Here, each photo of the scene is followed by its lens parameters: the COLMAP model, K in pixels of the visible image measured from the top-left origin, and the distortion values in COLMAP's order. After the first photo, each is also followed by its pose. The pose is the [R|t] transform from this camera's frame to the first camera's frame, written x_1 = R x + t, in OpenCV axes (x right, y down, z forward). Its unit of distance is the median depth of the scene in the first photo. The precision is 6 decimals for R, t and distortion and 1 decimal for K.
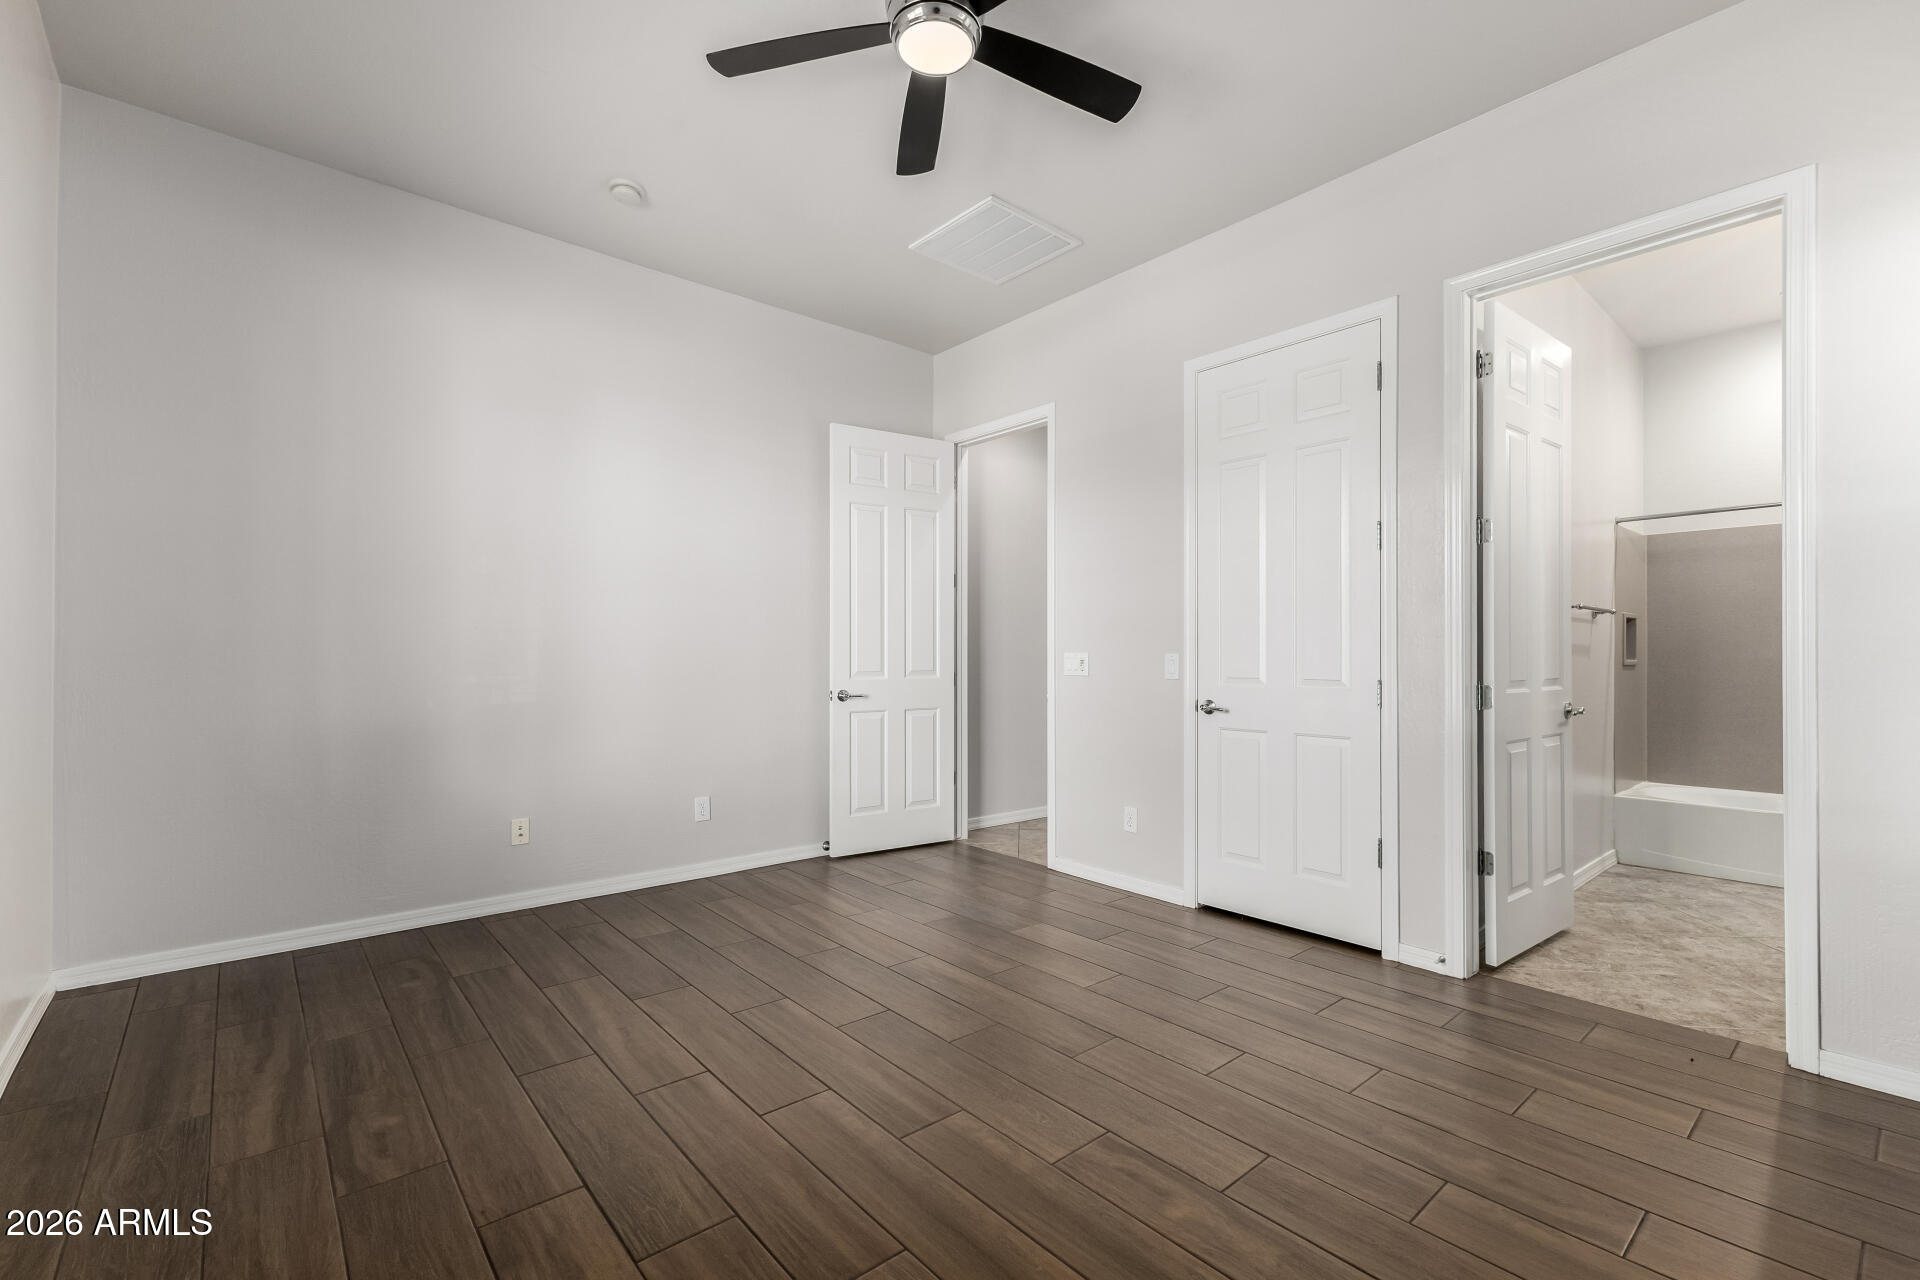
lens RADIAL K [[834.9, 0, 965.6], [0, 834.9, 650.7], [0, 0, 1]] dist [0.011613, -0.001229]
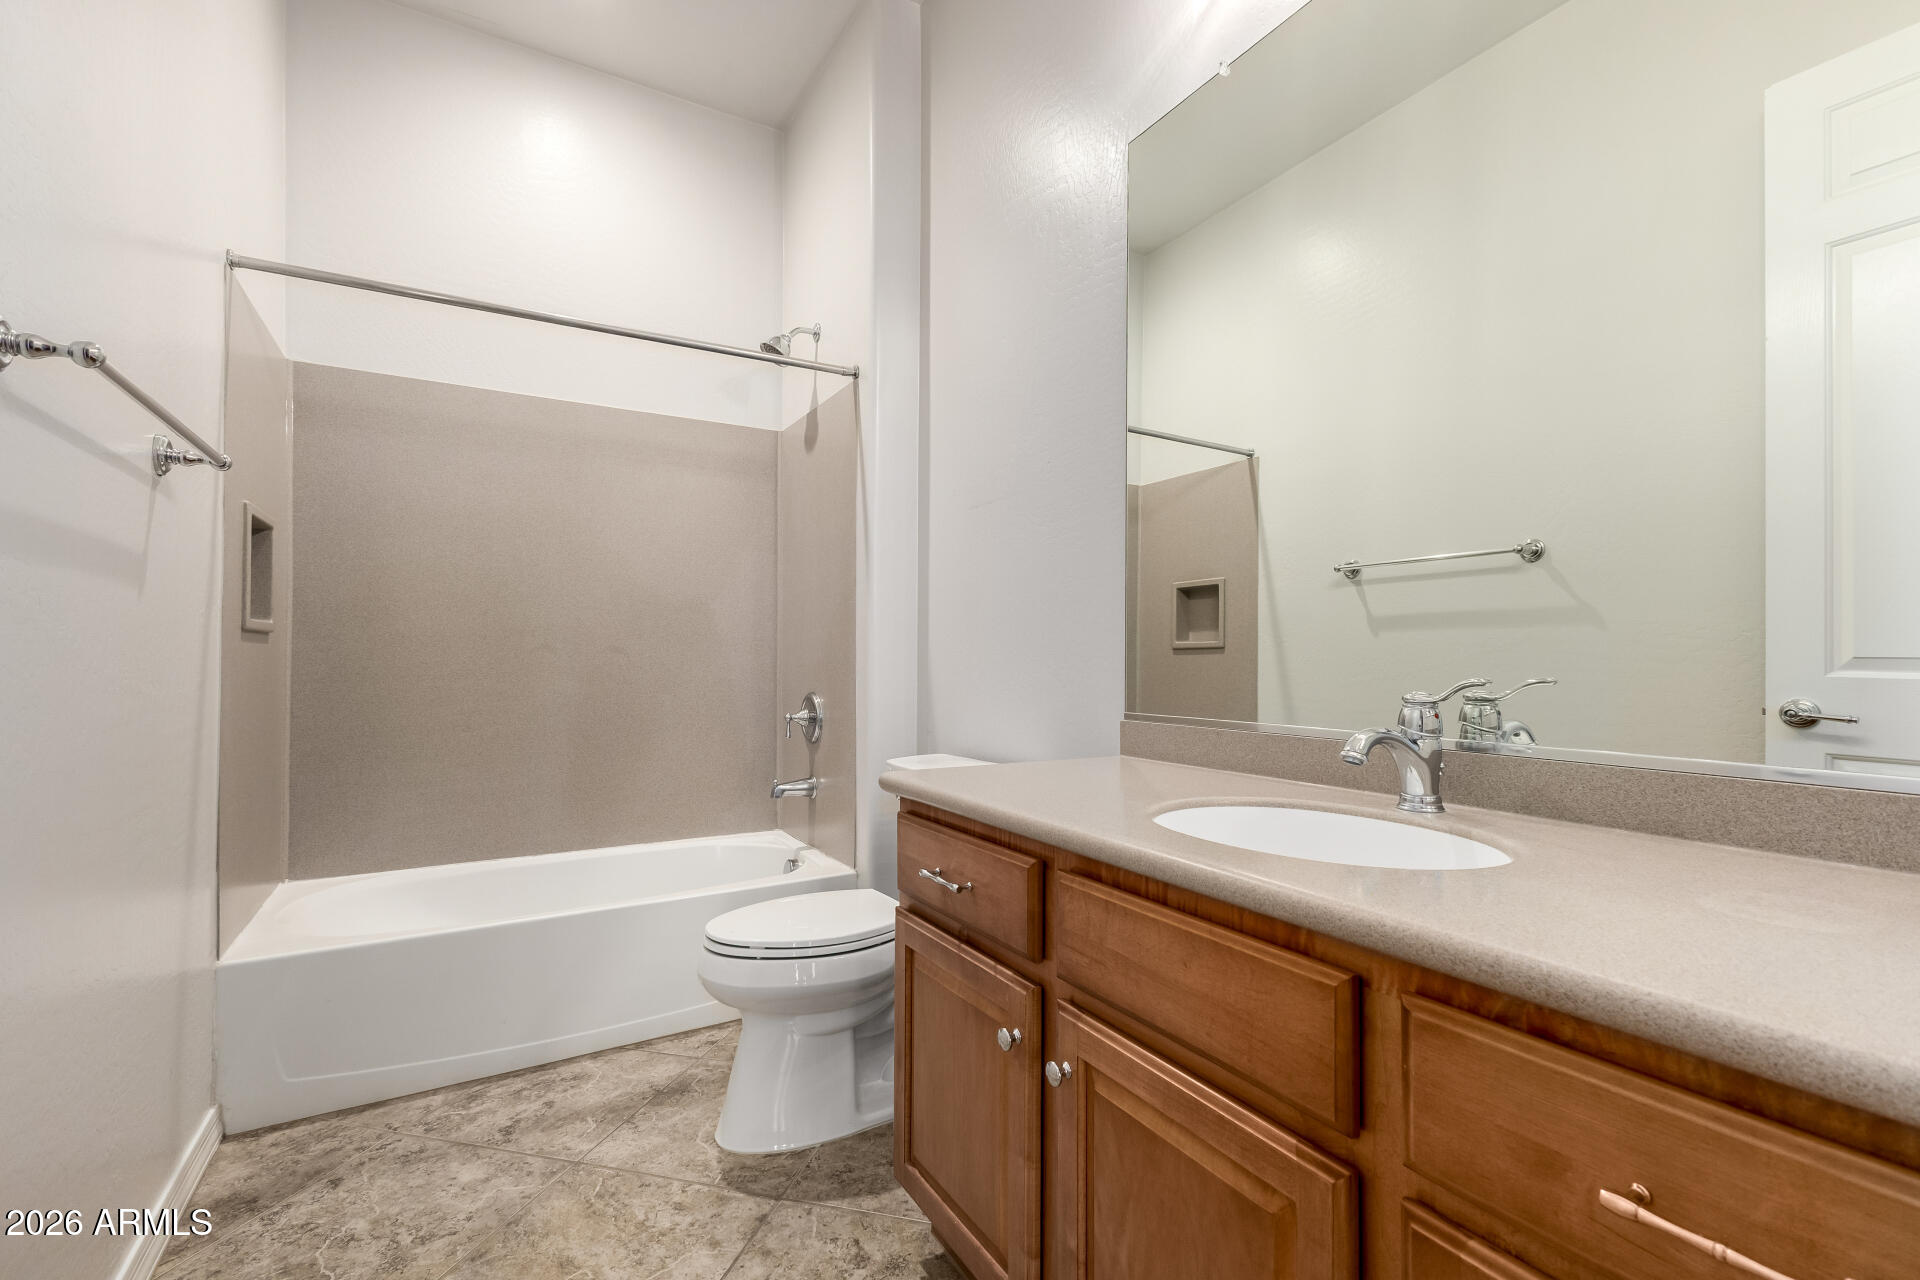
lens RADIAL K [[834.9, 0, 962.5], [0, 834.9, 649.0], [0, 0, 1]] dist [0.011613, -0.001229]
pose [[0.183804, 0.004395, 0.982953, 0.494133], [-0.007054, 0.999970, -0.003152, 0.029466], [-0.982938, -0.006355, 0.183829, 0.646189]]
